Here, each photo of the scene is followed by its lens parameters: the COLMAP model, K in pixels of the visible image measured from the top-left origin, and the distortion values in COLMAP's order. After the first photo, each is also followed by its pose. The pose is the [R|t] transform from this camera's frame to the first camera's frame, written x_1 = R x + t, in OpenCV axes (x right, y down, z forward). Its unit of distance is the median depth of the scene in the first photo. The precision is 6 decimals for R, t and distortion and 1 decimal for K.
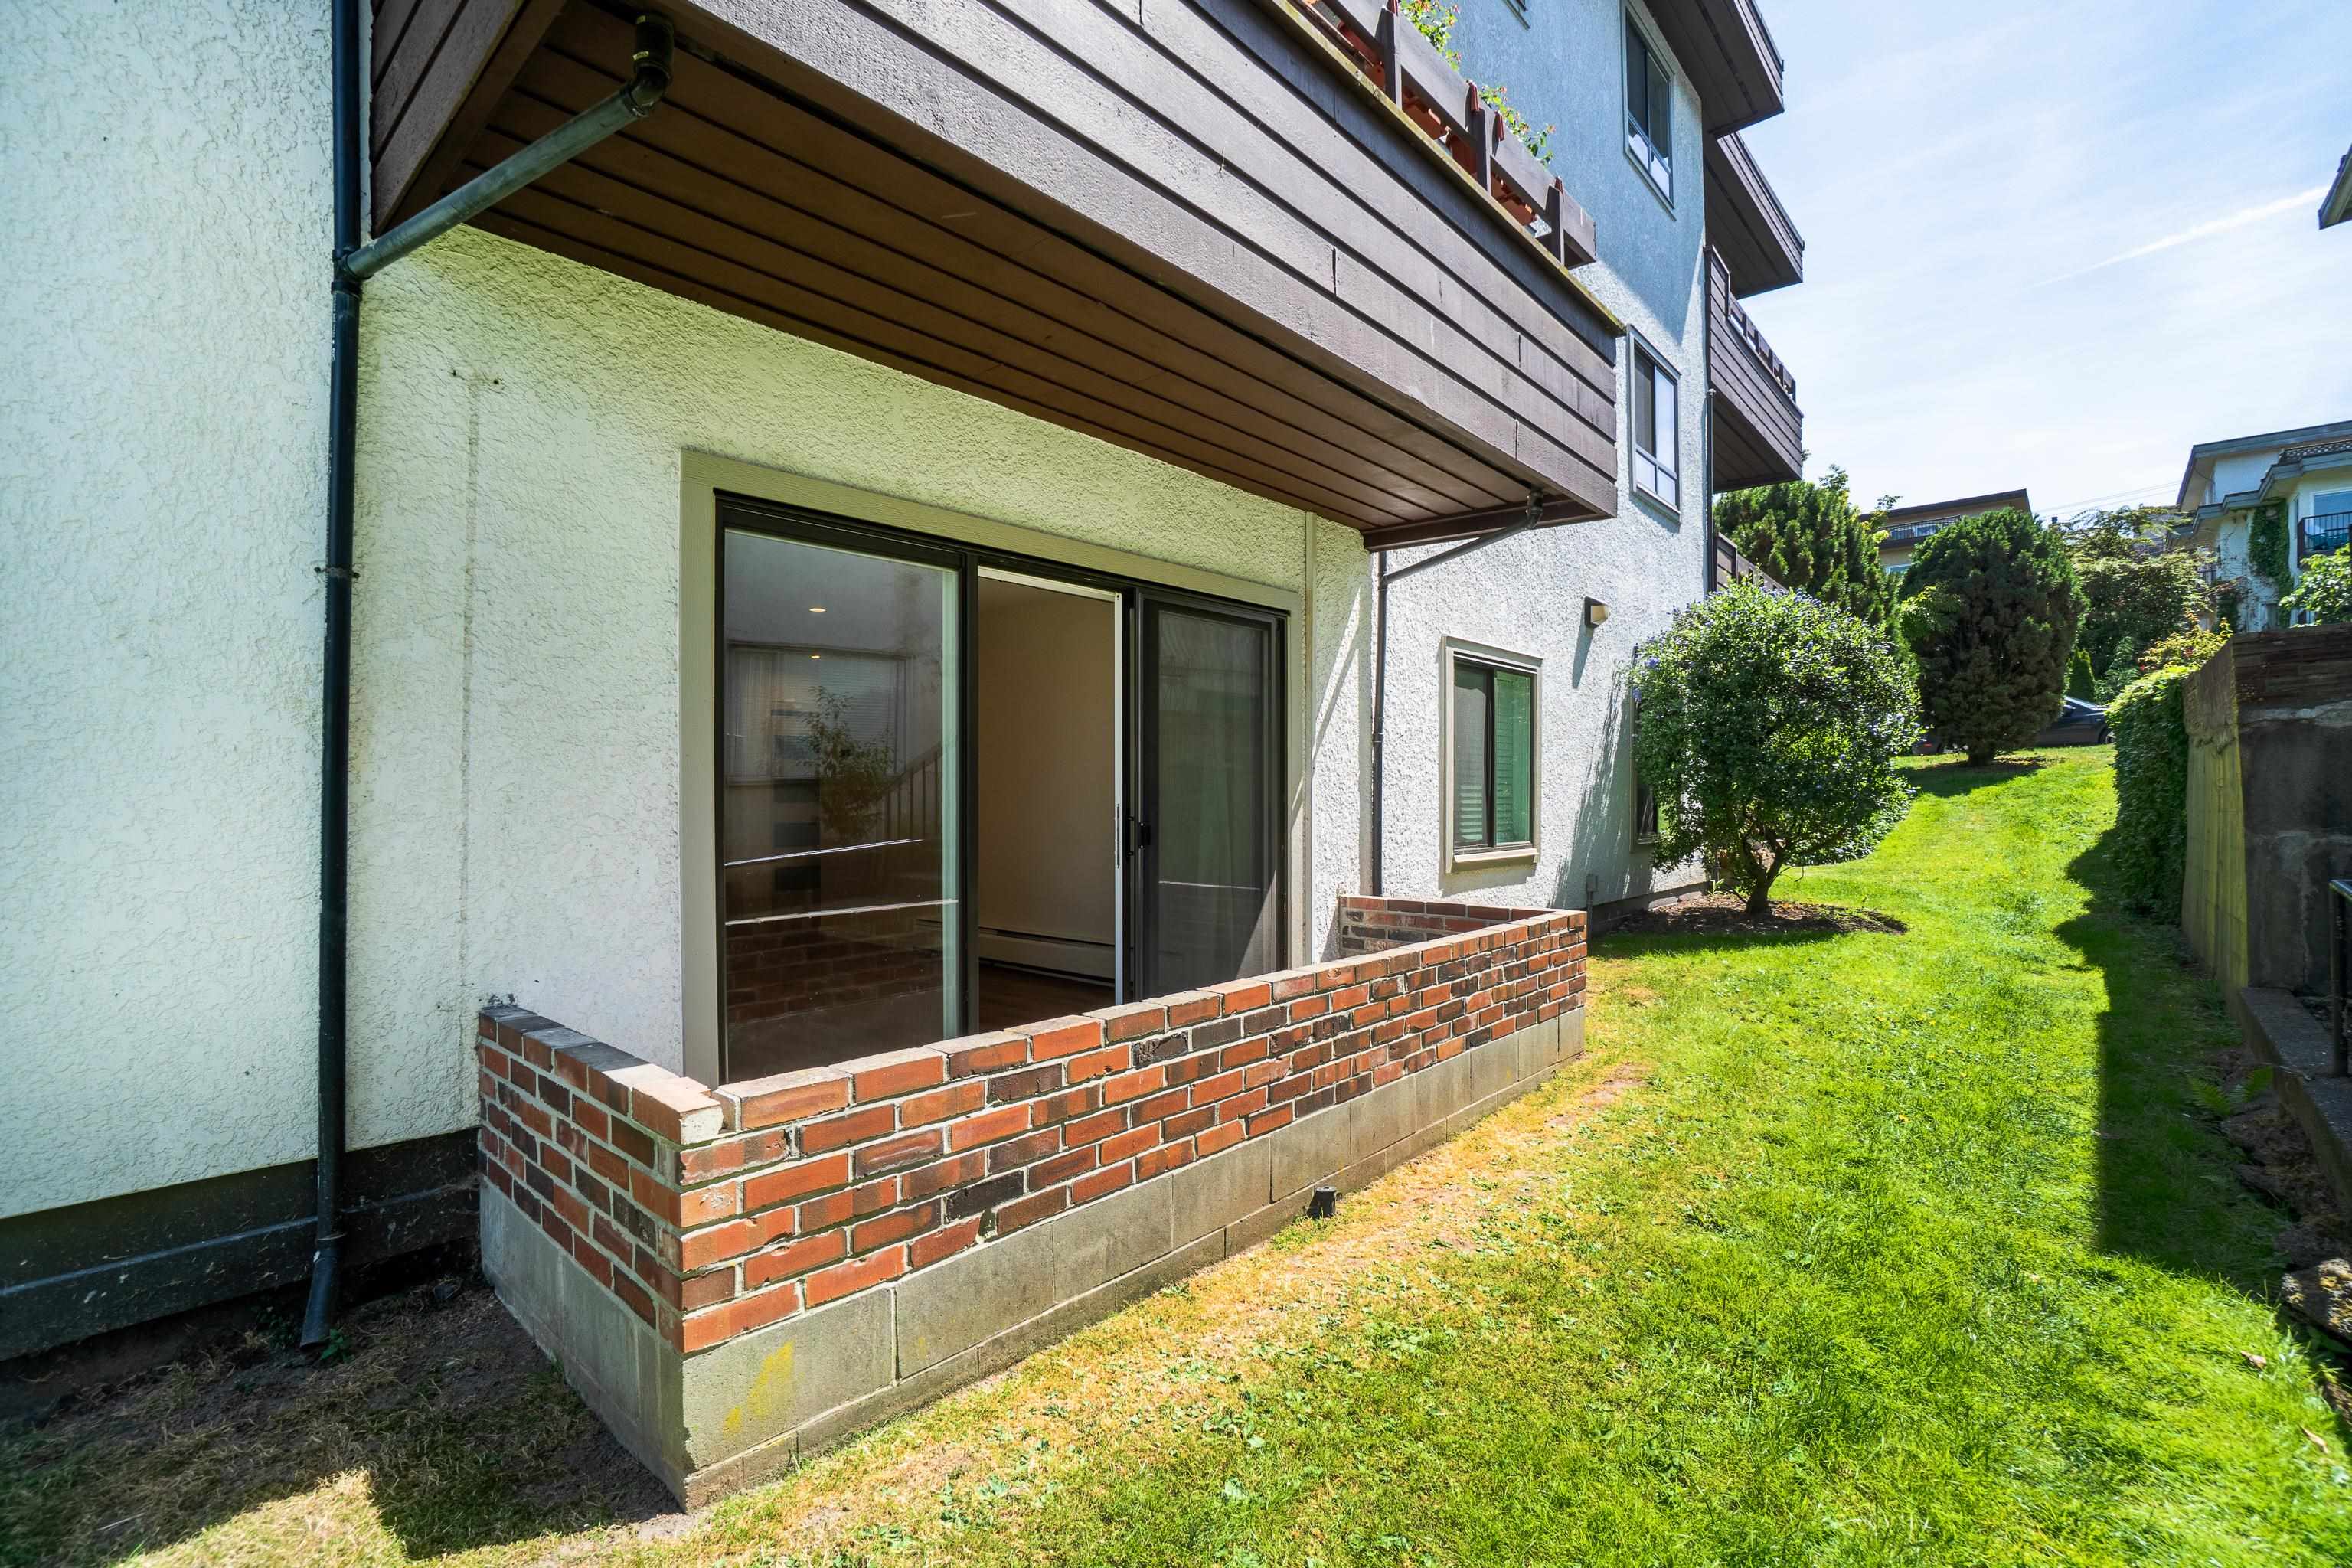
lens RADIAL K [[1031.6, 0, 1173.4], [0, 1031.6, 777.2], [0, 0, 1]] dist [-0.001960, 0.000176]
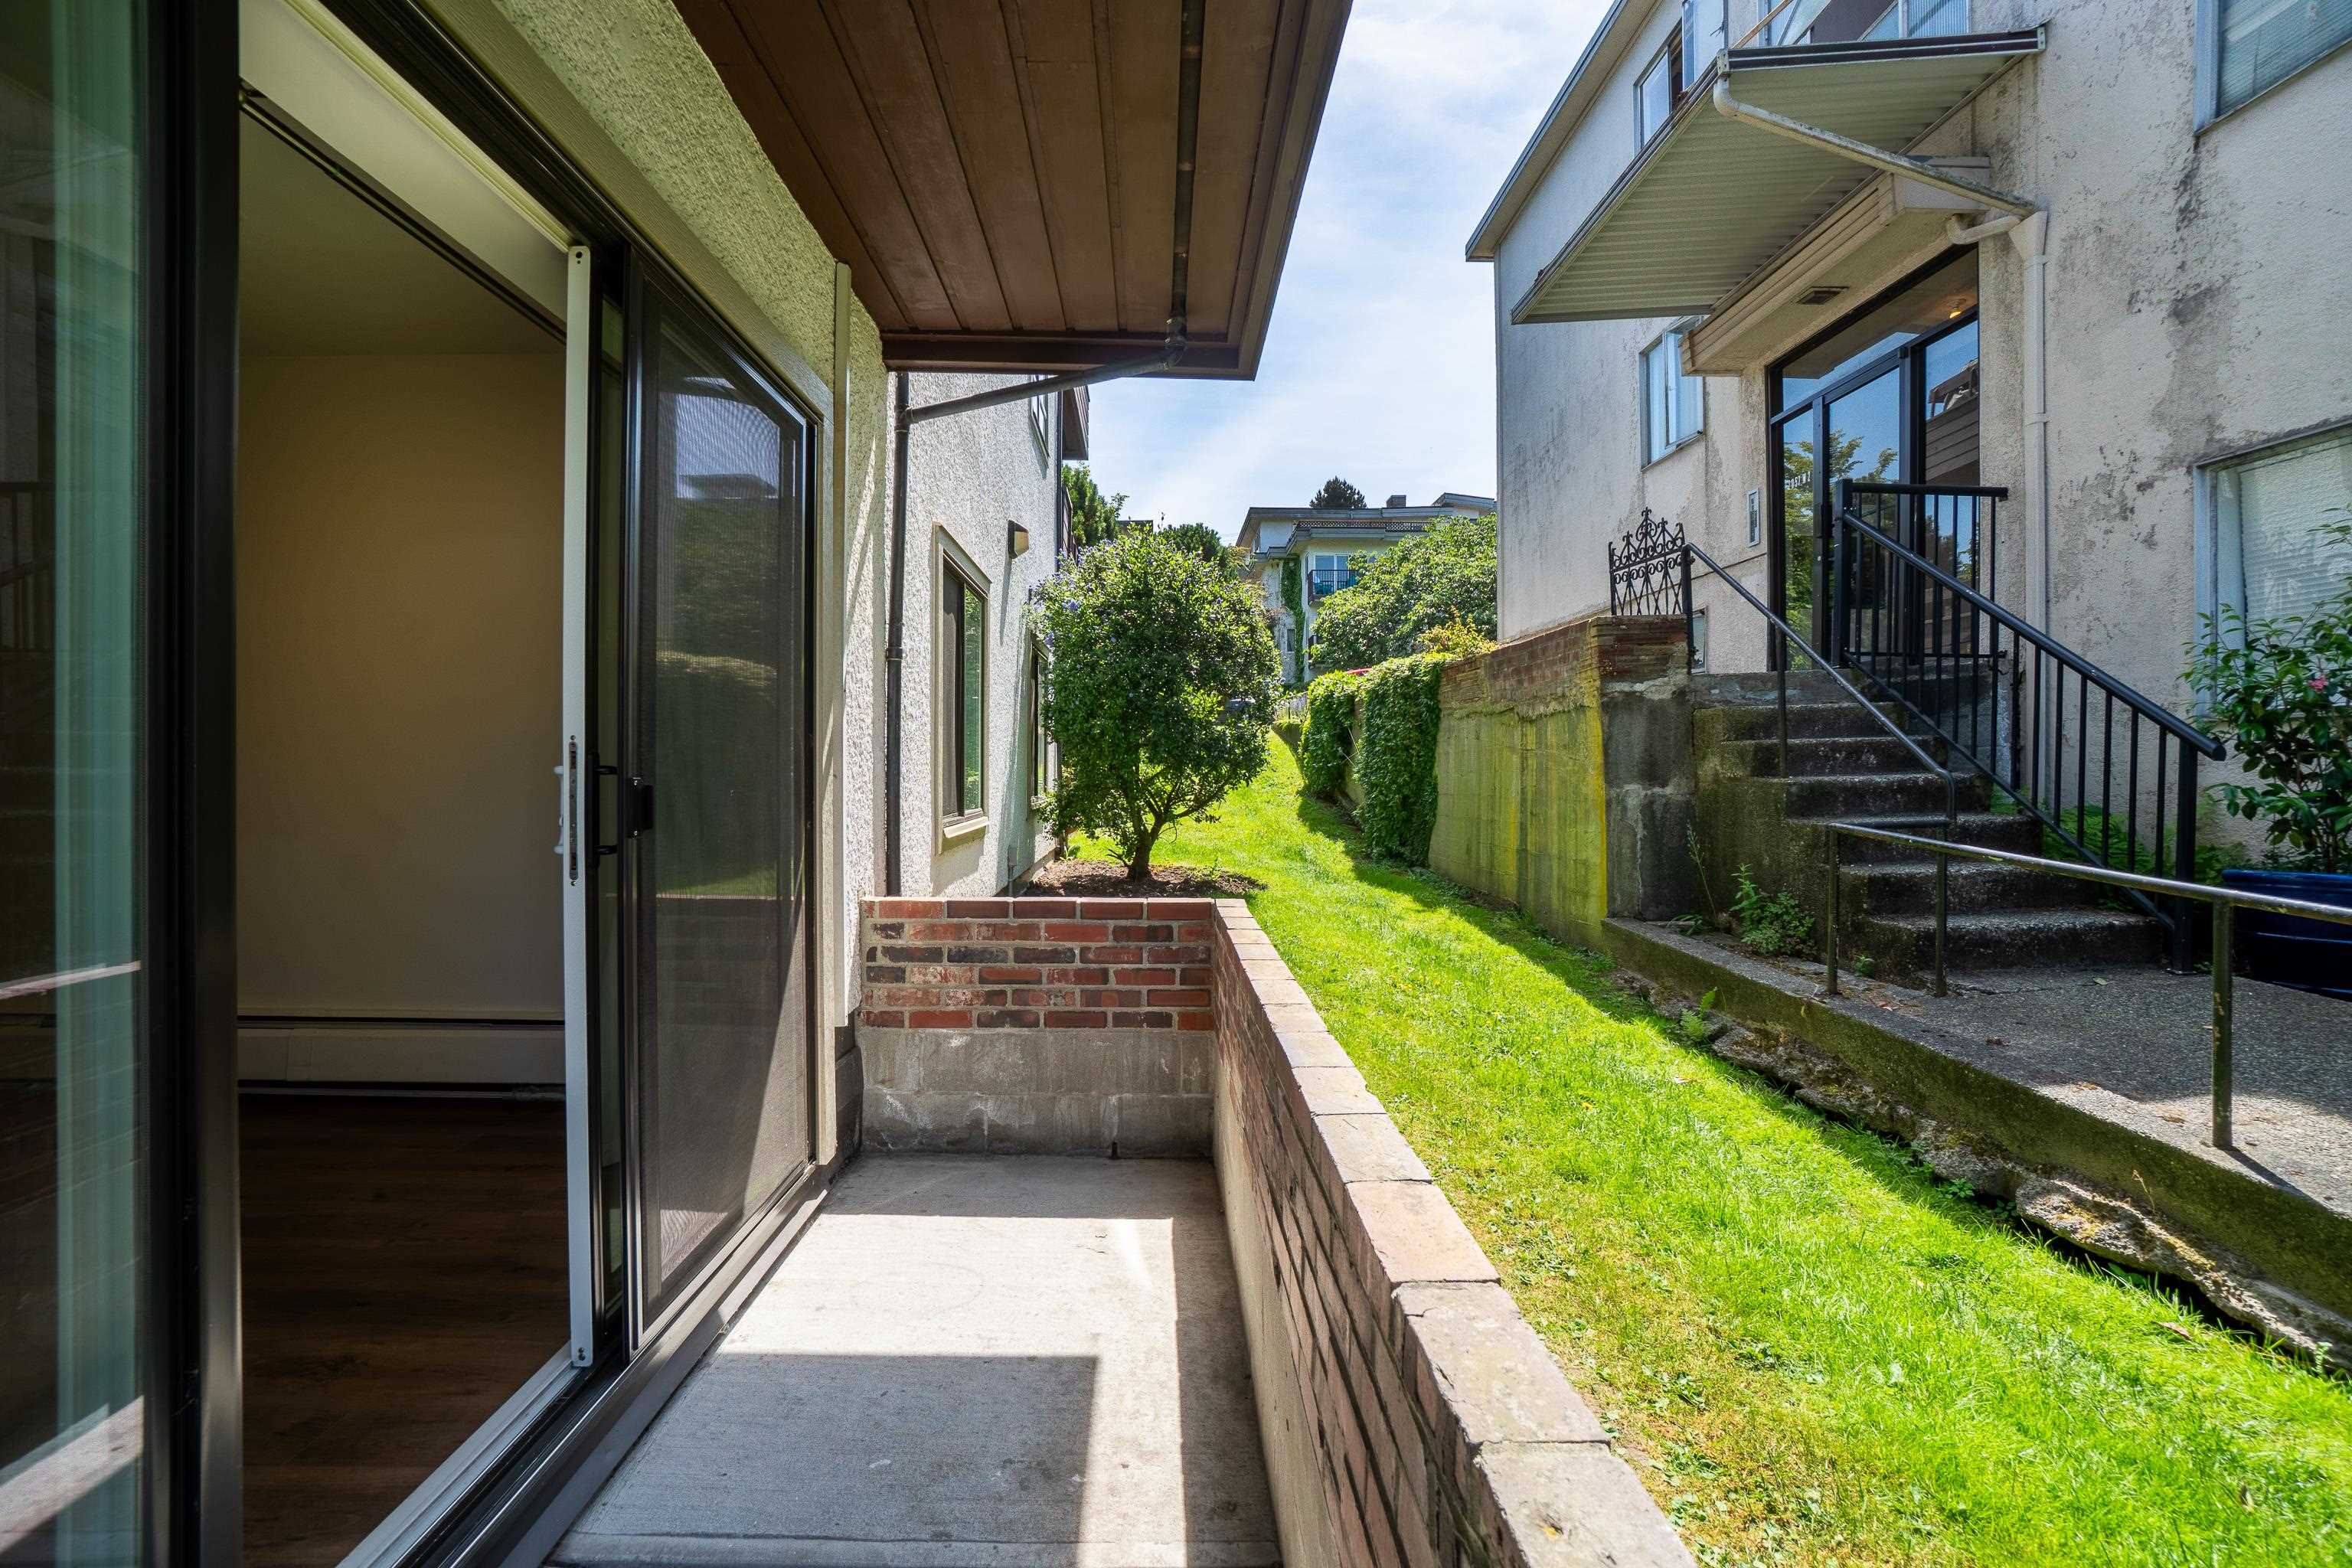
lens RADIAL K [[1048.0, 0, 1123.6], [0, 1048.0, 765.6], [0, 0, 1]] dist [-0.049841, 0.000030]
pose [[0.760435, 0.006287, 0.649384, -0.122971], [-0.017421, 0.999791, 0.010720, 0.023340], [-0.649181, -0.019465, 0.760385, 0.402612]]
